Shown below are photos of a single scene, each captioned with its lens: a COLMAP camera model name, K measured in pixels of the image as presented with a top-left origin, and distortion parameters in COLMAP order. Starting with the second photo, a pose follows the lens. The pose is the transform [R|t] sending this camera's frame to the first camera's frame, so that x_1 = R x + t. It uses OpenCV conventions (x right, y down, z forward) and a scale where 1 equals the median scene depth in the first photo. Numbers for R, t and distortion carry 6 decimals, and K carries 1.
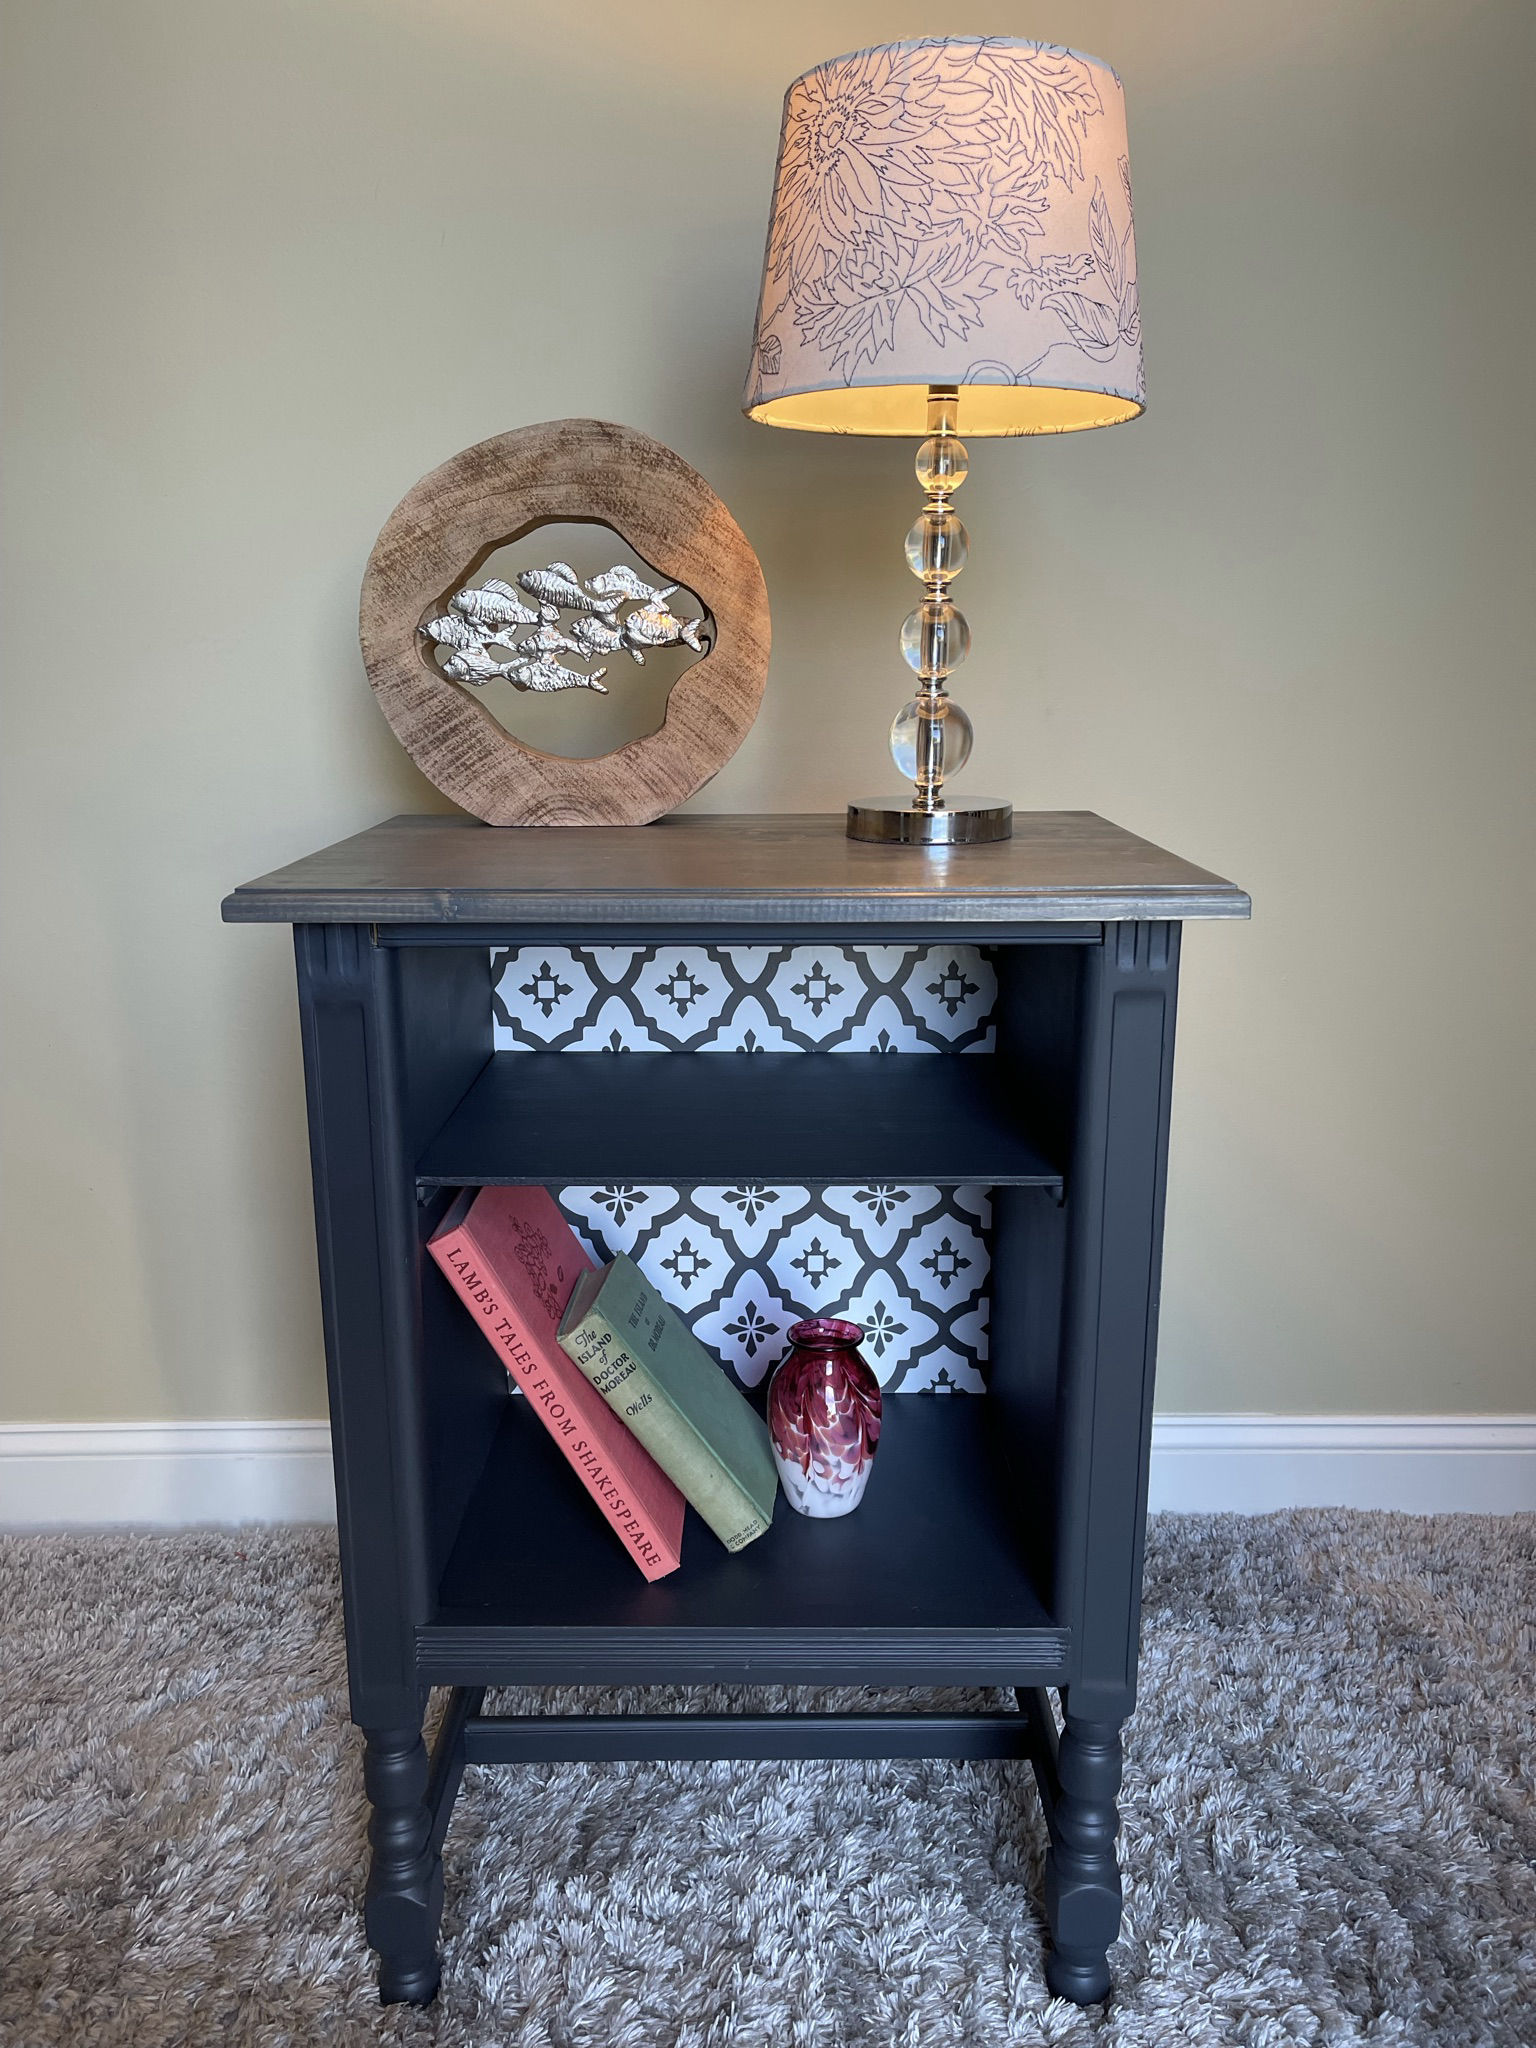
lens RADIAL K [[1532.6, 0, 768.0], [0, 1532.6, 1024.0], [0, 0, 1]] dist [0.094826, -0.163122]
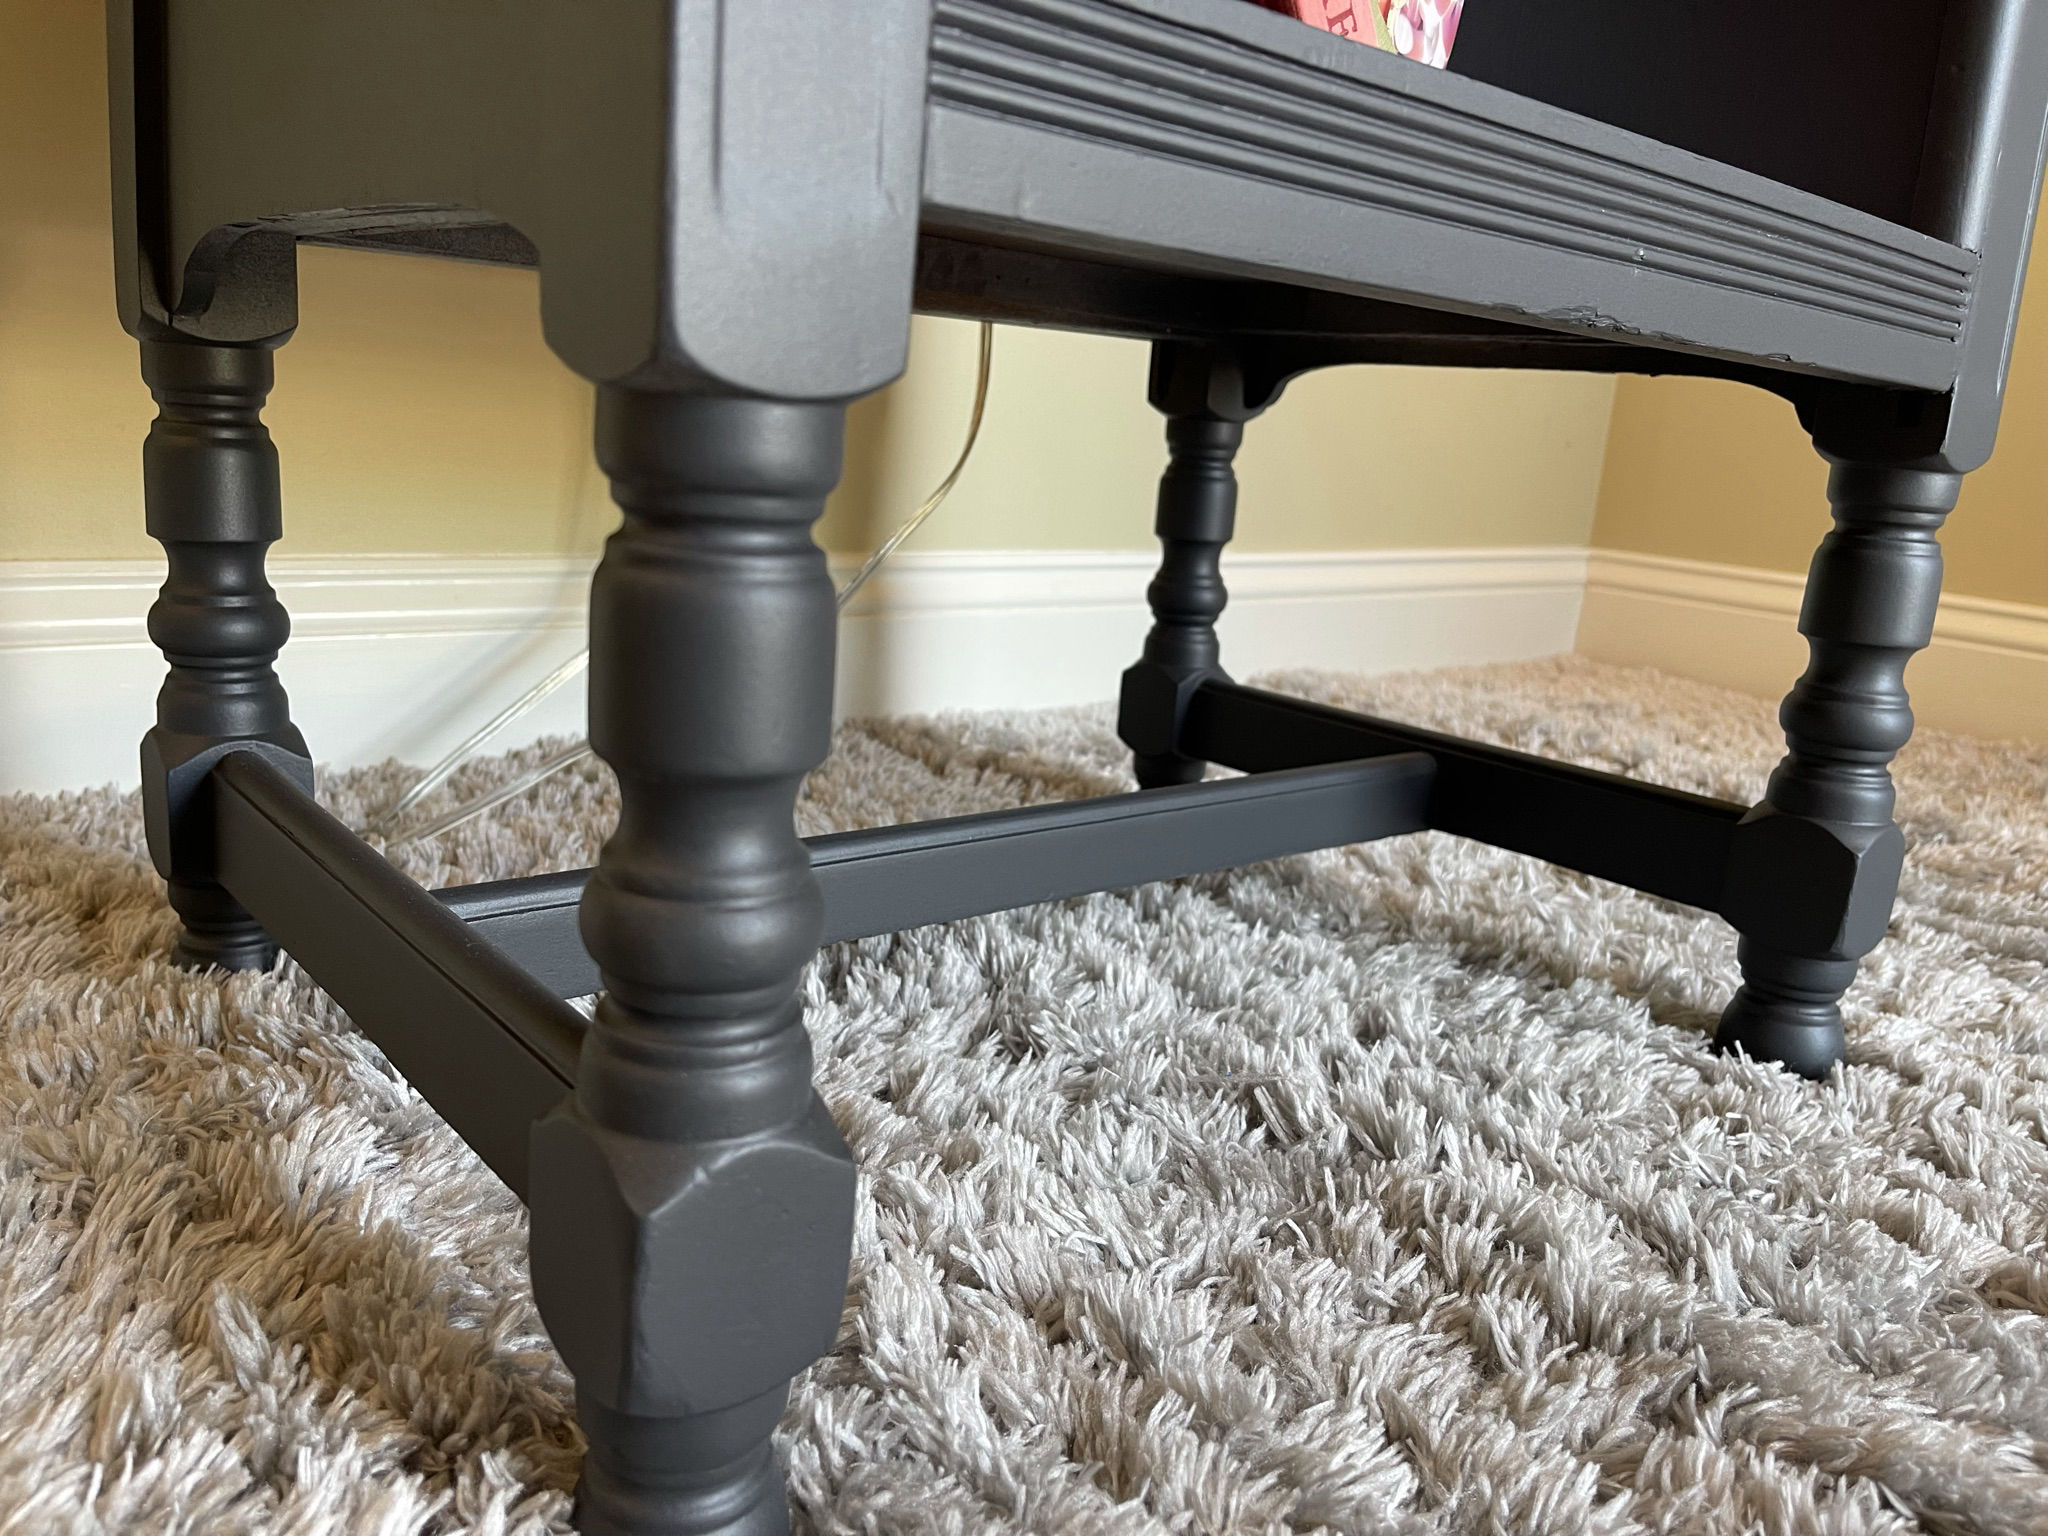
lens RADIAL K [[1543.9, 0, 1014.6], [0, 1543.9, 767.1], [0, 0, 1]] dist [0.077713, -0.113692]
pose [[0.761988, -0.080915, 0.642516, -0.322596], [0.074706, 0.996523, 0.036899, 0.429816], [-0.643267, 0.019883, 0.765383, 0.676396]]
